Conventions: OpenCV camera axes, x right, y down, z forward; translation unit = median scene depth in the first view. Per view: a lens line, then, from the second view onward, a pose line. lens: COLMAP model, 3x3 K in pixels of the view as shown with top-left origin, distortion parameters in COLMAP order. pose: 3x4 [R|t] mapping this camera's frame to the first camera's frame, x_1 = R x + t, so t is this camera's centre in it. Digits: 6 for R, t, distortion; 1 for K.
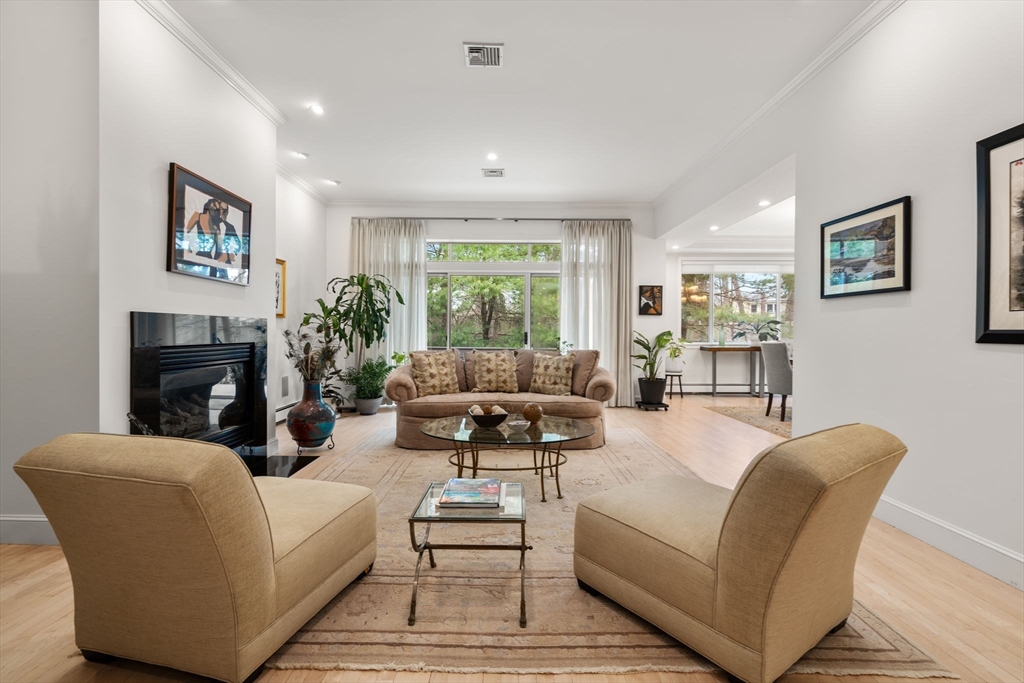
lens RADIAL K [[469.2, 0, 502.1], [0, 469.2, 334.1], [0, 0, 1]] dist [-0.006300, -0.000779]
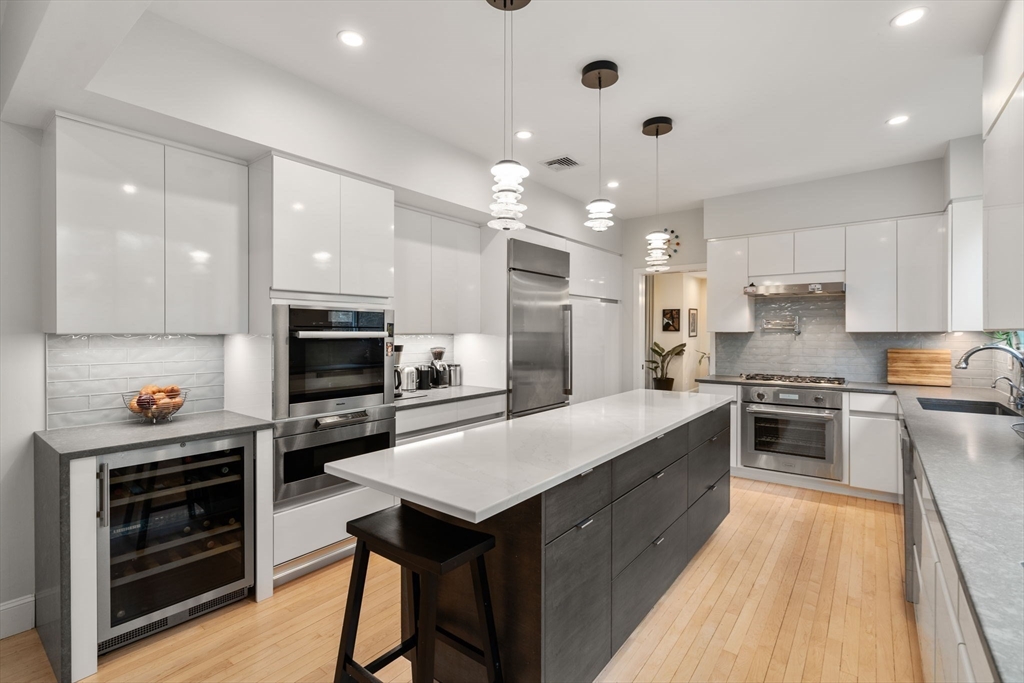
lens RADIAL K [[469.2, 0, 510.4], [0, 469.2, 335.4], [0, 0, 1]] dist [-0.006300, -0.000779]
pose [[0.802026, 0.000904, -0.597288, 1.068210], [-0.000287, 0.999999, 0.001128, -0.042697], [0.597289, -0.000733, 0.802026, -0.493592]]
